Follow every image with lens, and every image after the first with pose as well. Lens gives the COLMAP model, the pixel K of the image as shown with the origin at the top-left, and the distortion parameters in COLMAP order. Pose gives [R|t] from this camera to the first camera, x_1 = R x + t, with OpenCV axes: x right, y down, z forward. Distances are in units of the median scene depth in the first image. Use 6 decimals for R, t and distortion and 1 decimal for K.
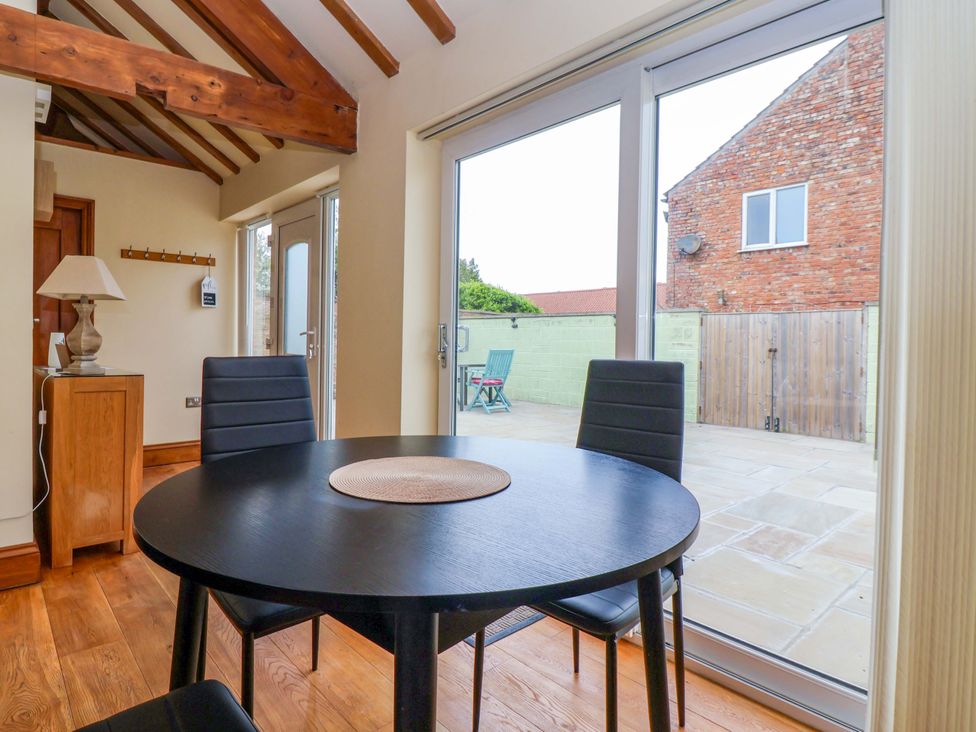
lens RADIAL K [[543.1, 0, 488.4], [0, 543.1, 352.8], [0, 0, 1]] dist [0.000807, -0.010179]
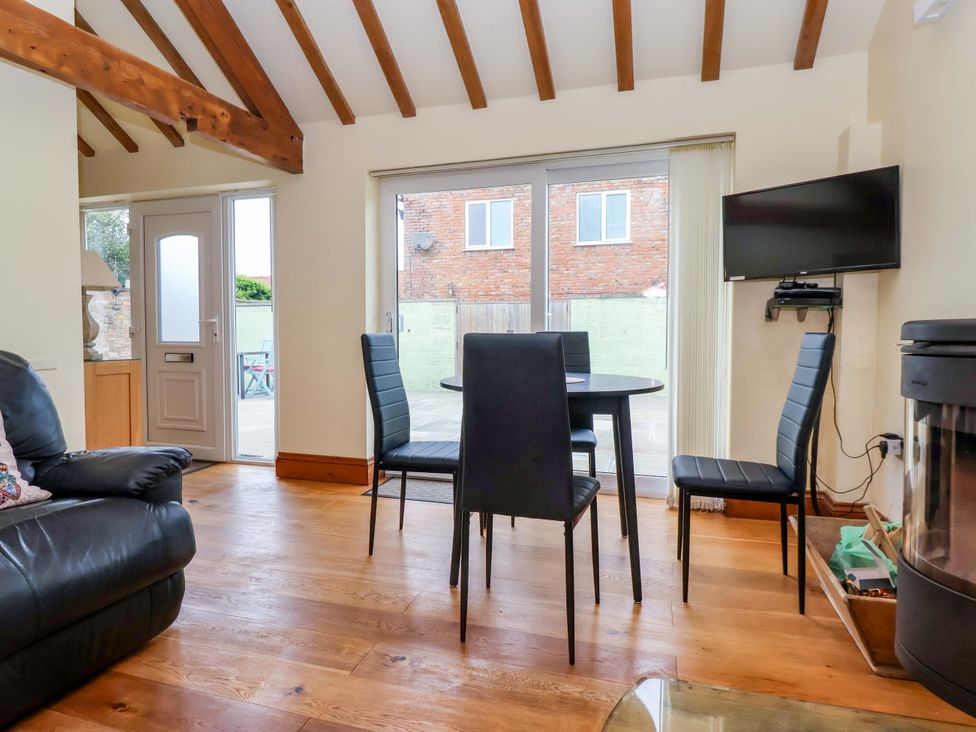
lens RADIAL K [[543.1, 0, 488.4], [0, 543.1, 352.8], [0, 0, 1]] dist [0.000807, -0.010179]
pose [[0.861572, -0.039471, 0.506098, -0.177058], [0.027415, 0.999135, 0.031252, 0.004055], [-0.506894, -0.013051, 0.861910, -0.098609]]
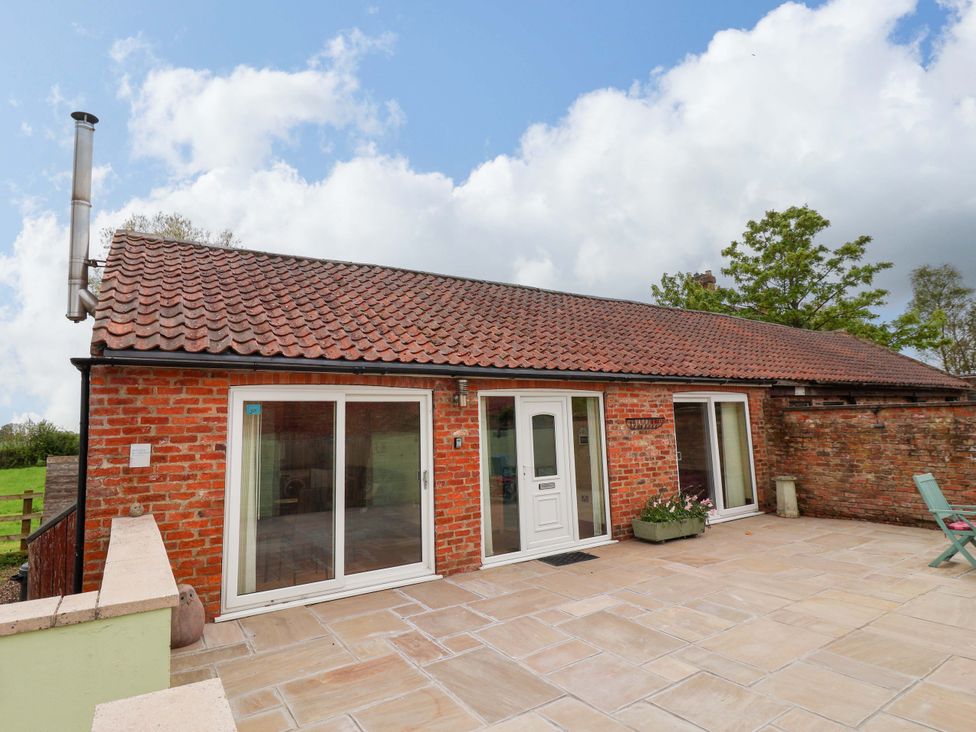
lens RADIAL K [[543.1, 0, 488.4], [0, 543.1, 352.8], [0, 0, 1]] dist [0.000807, -0.010179]
pose [[-0.151434, -0.139865, -0.978522, 0.744915], [0.001256, 0.989911, -0.141687, -0.074842], [0.988467, -0.022686, -0.149730, 0.533691]]
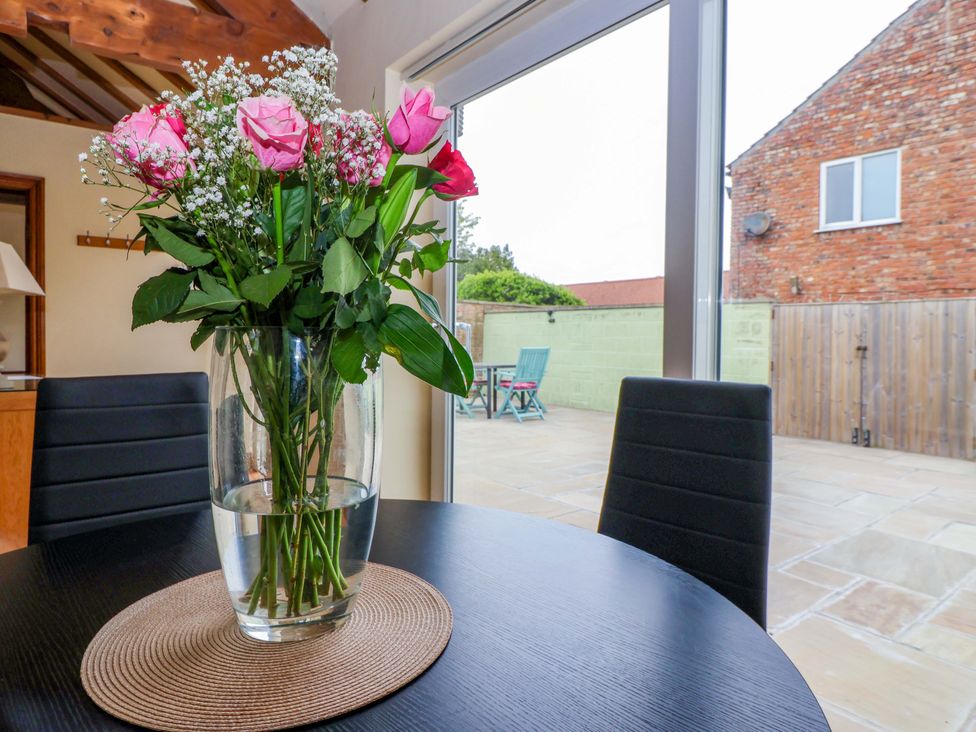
lens RADIAL K [[595.6, 0, 489.0], [0, 595.6, 352.2], [0, 0, 1]] dist [0.004332, -0.012988]
pose [[0.997856, -0.002687, -0.065387, 0.014267], [0.003010, 0.999984, 0.004846, -0.004650], [0.065372, -0.005032, 0.997848, 0.052389]]
